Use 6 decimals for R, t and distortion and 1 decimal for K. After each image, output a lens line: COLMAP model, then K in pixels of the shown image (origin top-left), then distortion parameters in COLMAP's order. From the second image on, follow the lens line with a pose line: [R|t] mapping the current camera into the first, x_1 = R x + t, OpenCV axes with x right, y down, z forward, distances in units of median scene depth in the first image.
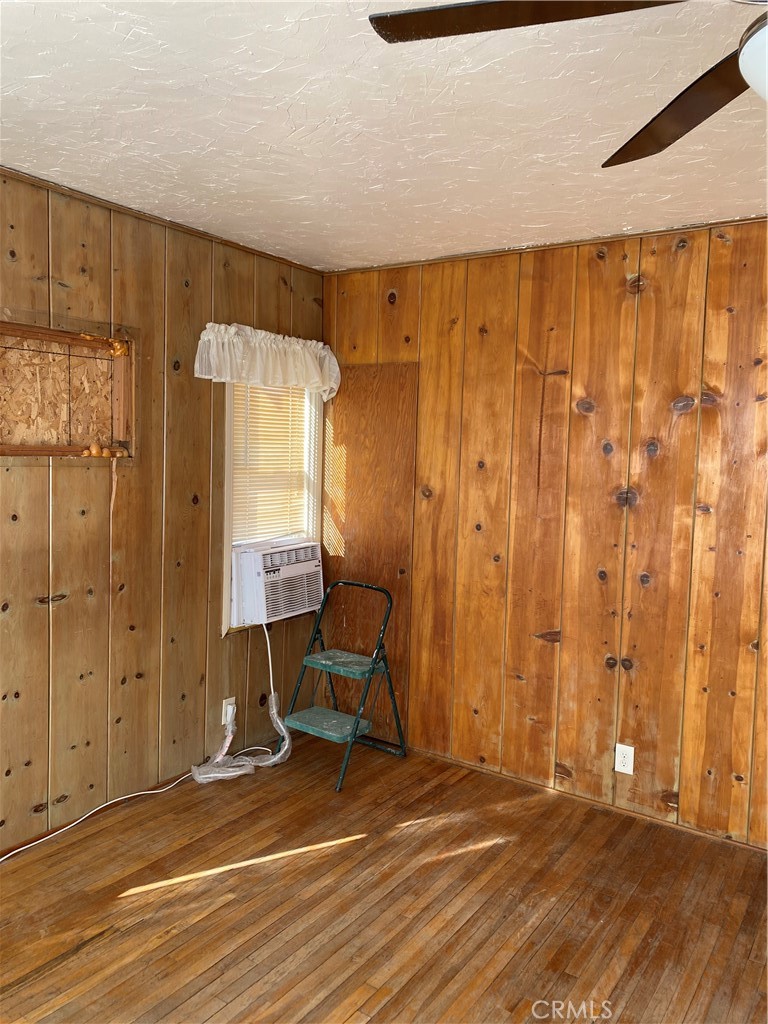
lens RADIAL K [[776.9, 0, 383.5], [0, 776.9, 510.5], [0, 0, 1]] dist [0.011876, 0.002101]
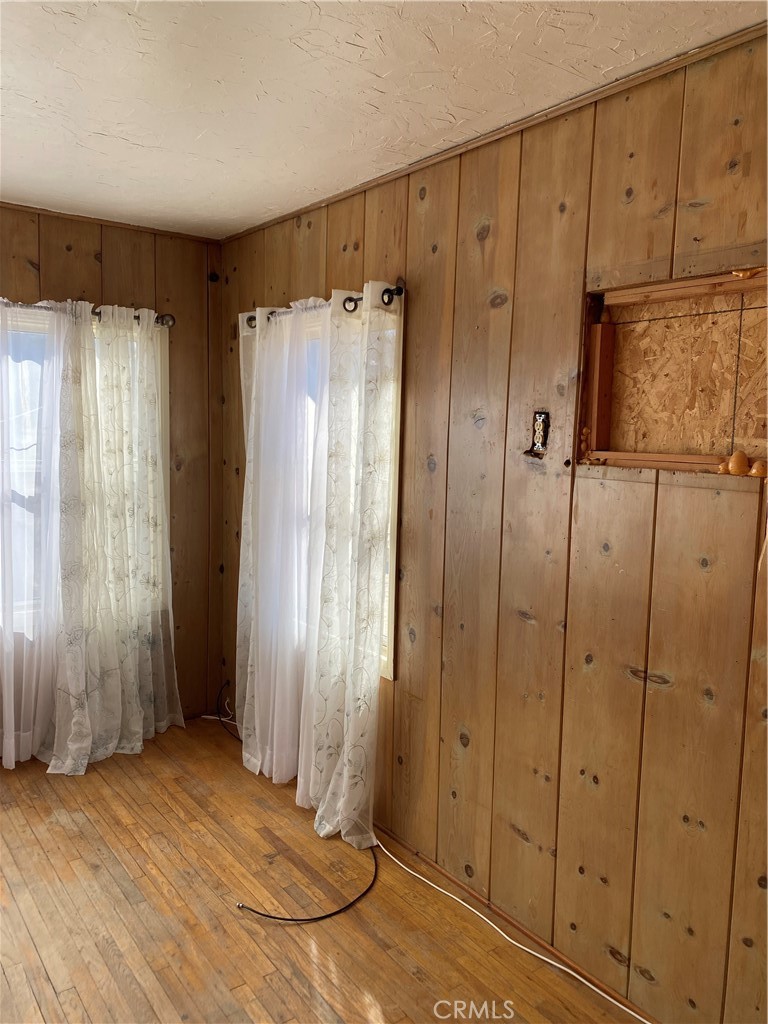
lens RADIAL K [[776.9, 0, 384.0], [0, 776.9, 508.7], [0, 0, 1]] dist [0.011876, 0.002101]
pose [[-0.324591, 0.058452, -0.944046, 0.287085], [-0.115726, 0.988136, 0.100972, -0.074419], [0.938748, 0.142025, -0.313976, 0.967864]]
